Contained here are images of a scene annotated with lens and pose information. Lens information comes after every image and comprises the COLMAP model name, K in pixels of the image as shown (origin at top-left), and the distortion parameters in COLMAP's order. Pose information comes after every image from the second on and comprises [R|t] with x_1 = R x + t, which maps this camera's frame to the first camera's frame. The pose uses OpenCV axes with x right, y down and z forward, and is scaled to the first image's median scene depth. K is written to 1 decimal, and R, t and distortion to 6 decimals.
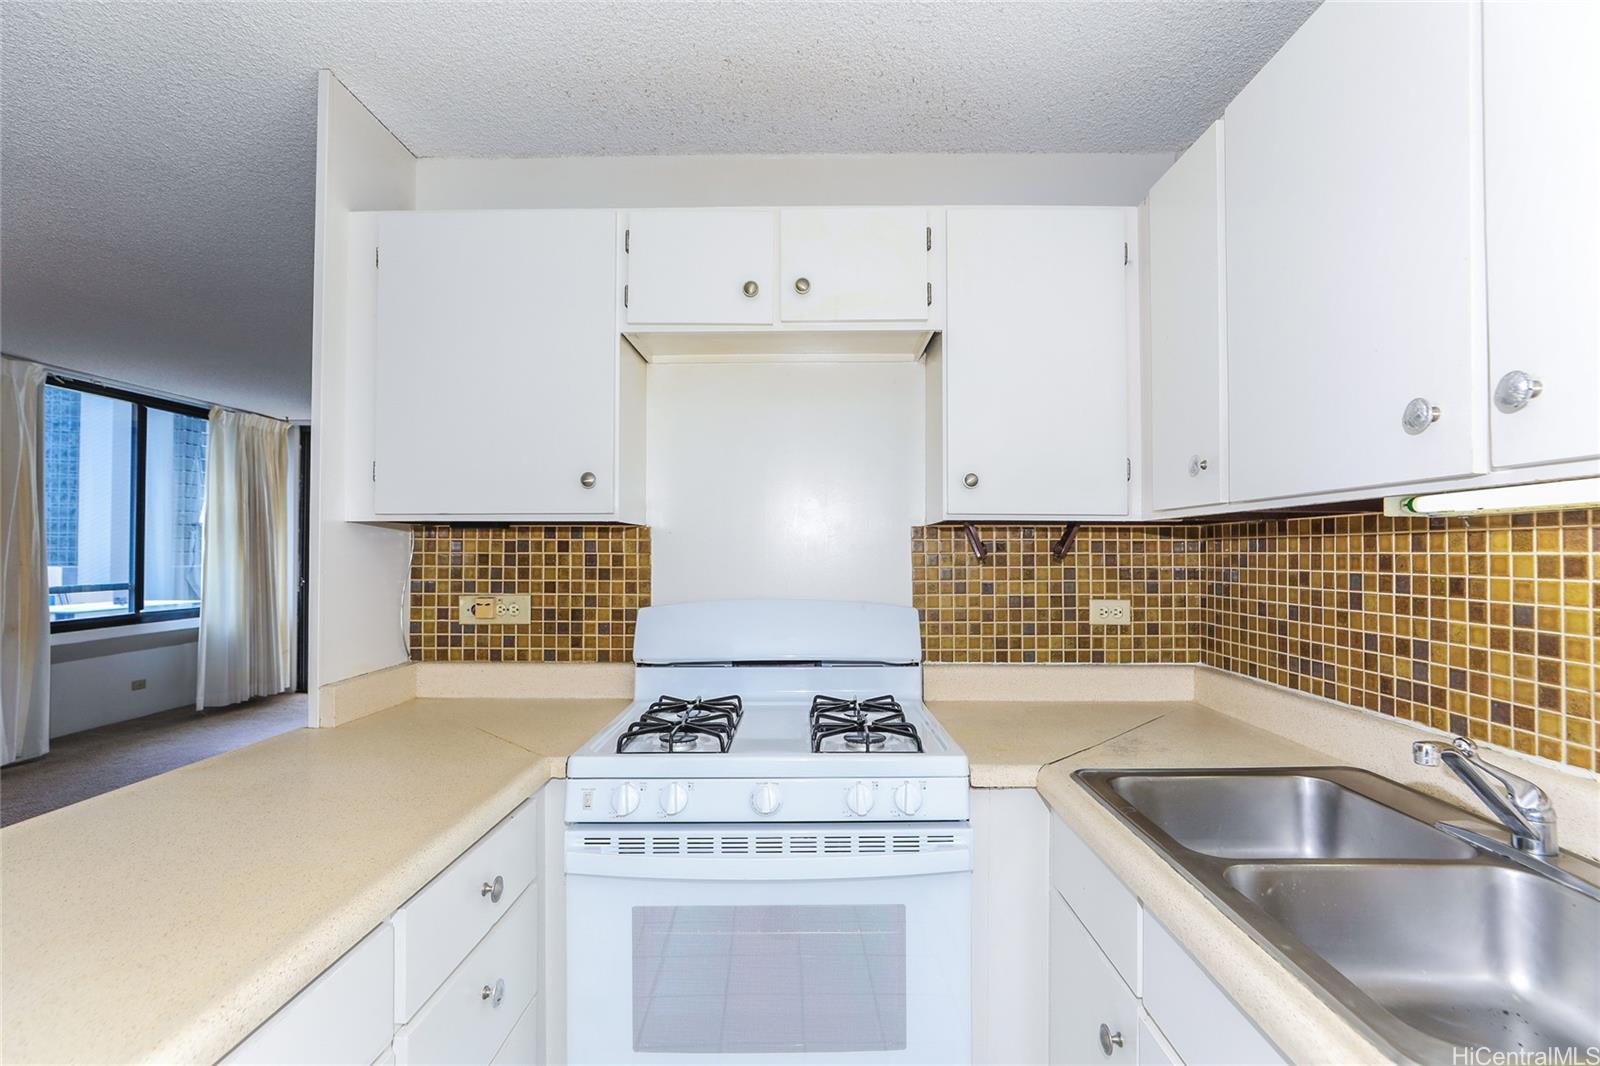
lens RADIAL K [[738.6, 0, 808.1], [0, 738.6, 543.0], [0, 0, 1]] dist [-0.020327, 0.009074]
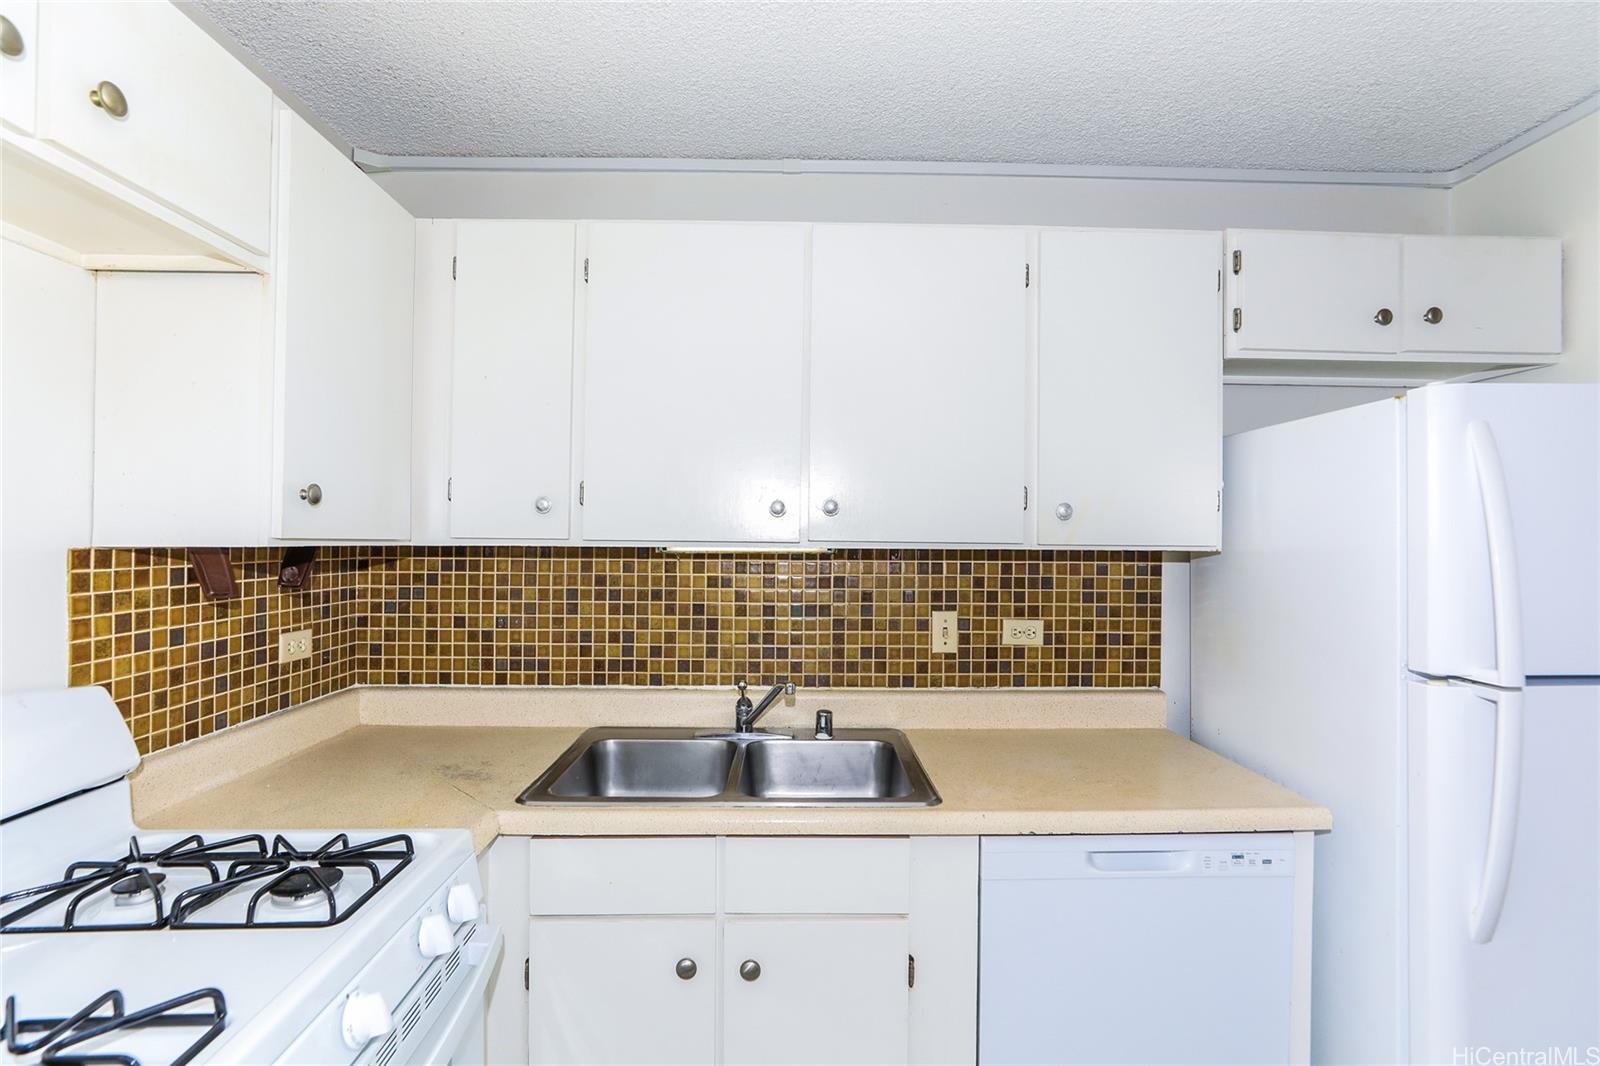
lens RADIAL K [[738.6, 0, 805.6], [0, 738.6, 535.6], [0, 0, 1]] dist [-0.020327, 0.009074]
pose [[-0.040453, 0.003843, 0.999174, -0.628148], [-0.023092, 0.999722, -0.004780, -0.058786], [-0.998915, -0.023266, -0.040353, 0.606387]]
